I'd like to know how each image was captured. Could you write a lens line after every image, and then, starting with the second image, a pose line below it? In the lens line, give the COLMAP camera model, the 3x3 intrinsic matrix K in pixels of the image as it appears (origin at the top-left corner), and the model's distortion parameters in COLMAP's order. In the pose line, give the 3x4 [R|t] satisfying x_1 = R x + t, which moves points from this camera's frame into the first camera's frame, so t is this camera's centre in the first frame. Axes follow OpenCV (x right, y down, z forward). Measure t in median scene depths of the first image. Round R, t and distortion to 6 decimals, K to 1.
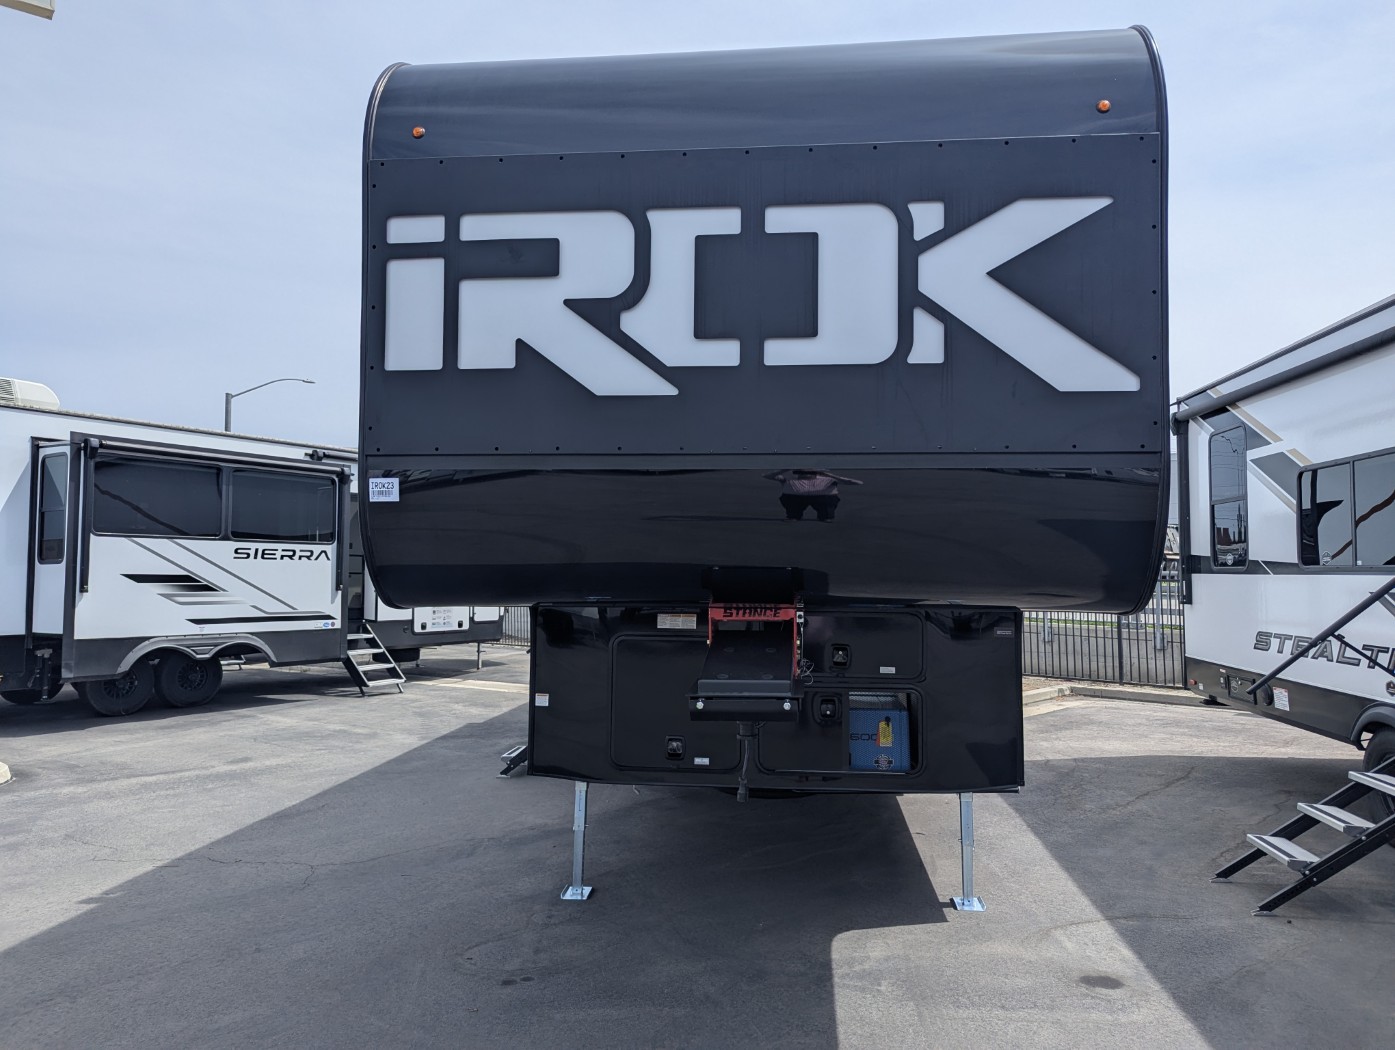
lens RADIAL K [[993.8, 0, 704.0], [0, 993.8, 525.9], [0, 0, 1]] dist [0.057934, -0.054599]
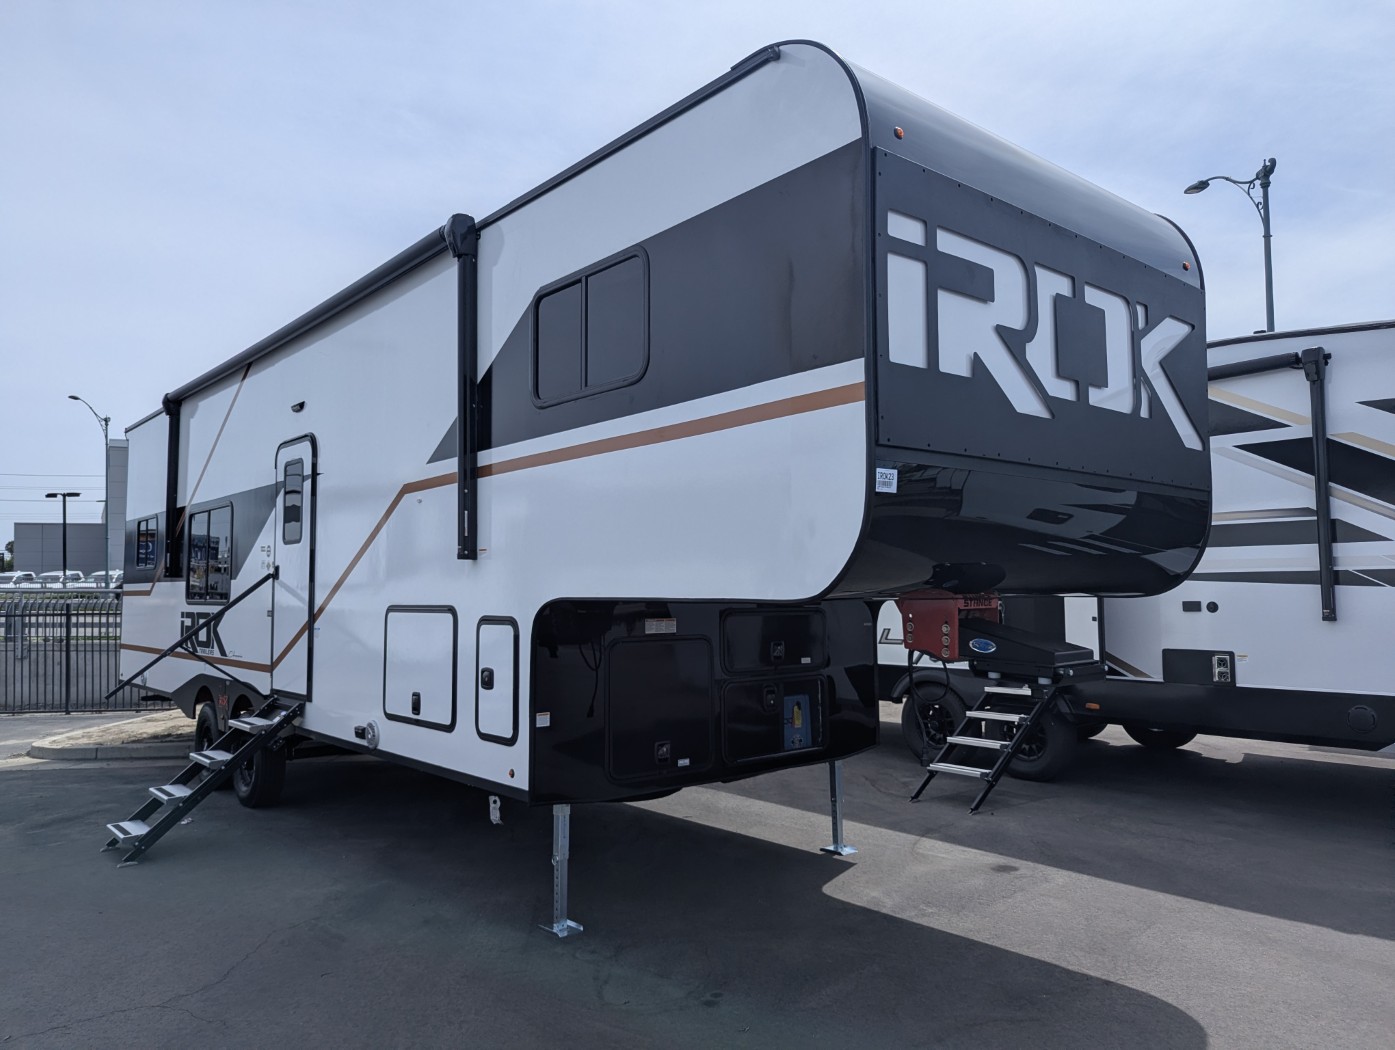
lens RADIAL K [[991.7, 0, 697.6], [0, 991.7, 532.0], [0, 0, 1]] dist [0.053083, -0.047423]
pose [[0.689886, 0.032118, 0.723206, -0.868347], [-0.016944, 0.999458, -0.028222, 0.034347], [-0.723720, 0.007216, 0.690056, 0.338324]]
